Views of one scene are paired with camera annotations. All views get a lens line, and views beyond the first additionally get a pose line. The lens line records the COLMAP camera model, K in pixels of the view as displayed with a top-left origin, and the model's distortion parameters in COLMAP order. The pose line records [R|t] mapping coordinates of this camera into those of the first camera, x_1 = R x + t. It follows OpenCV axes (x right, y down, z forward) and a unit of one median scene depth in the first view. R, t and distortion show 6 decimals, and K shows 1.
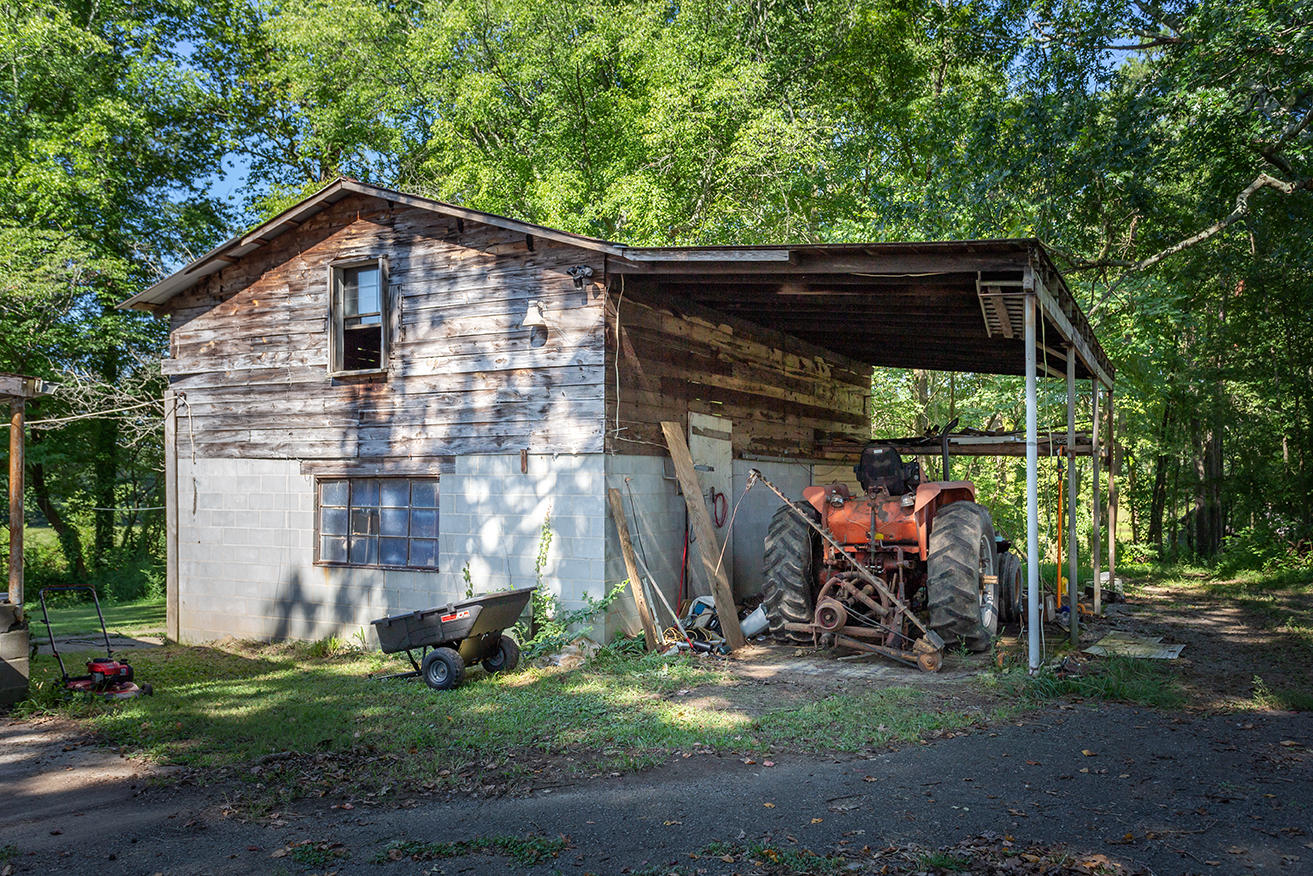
lens RADIAL K [[1062.4, 0, 656.2], [0, 1062.4, 438.0], [0, 0, 1]] dist [0.005379, 0.003210]
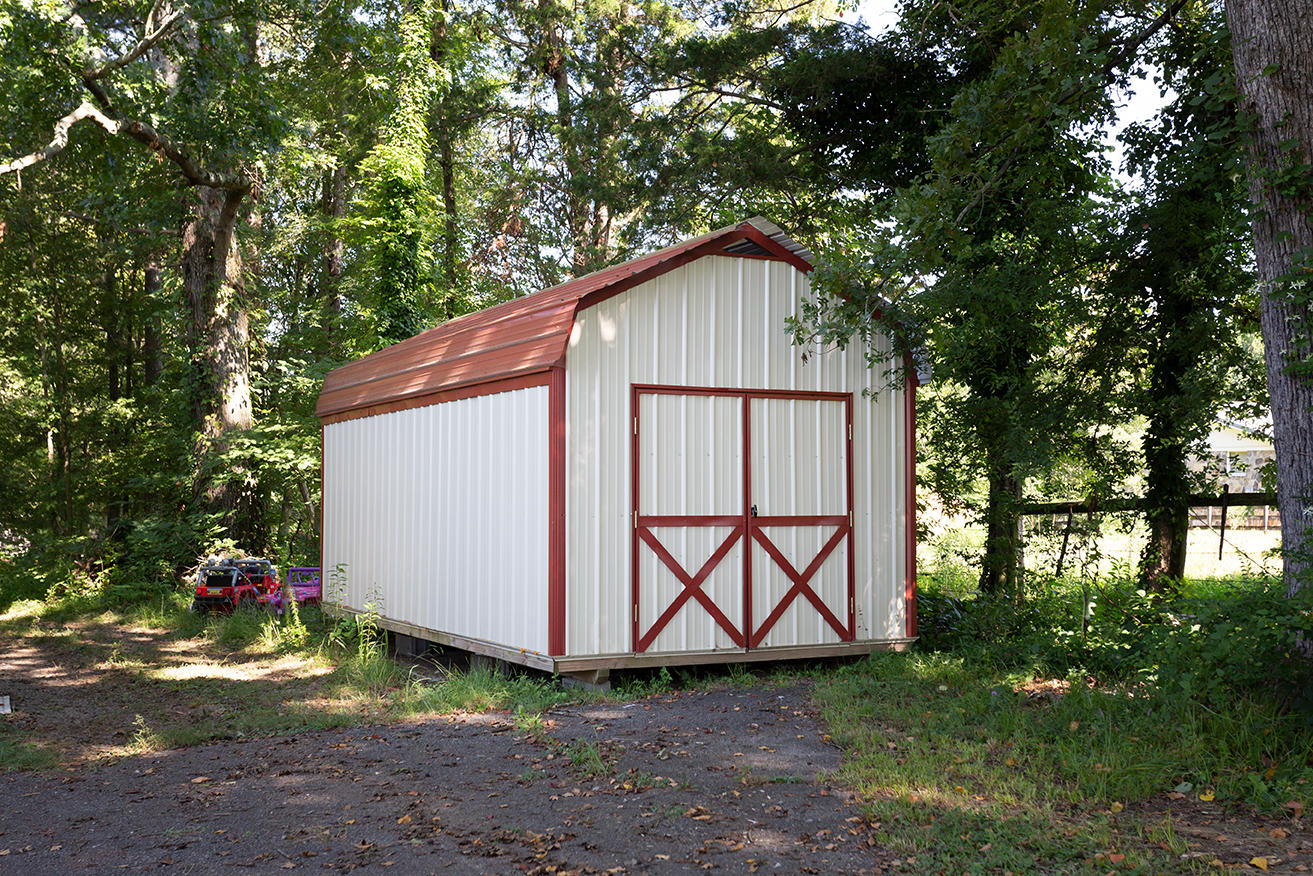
lens RADIAL K [[1528.7, 0, 656.9], [0, 1528.7, 439.5], [0, 0, 1]] dist [0.011228, 0.000000]
pose [[0.571318, 0.031175, 0.820136, -0.122700], [-0.039609, 0.999161, -0.010388, 0.000116], [-0.819772, -0.026550, 0.572074, -0.019066]]
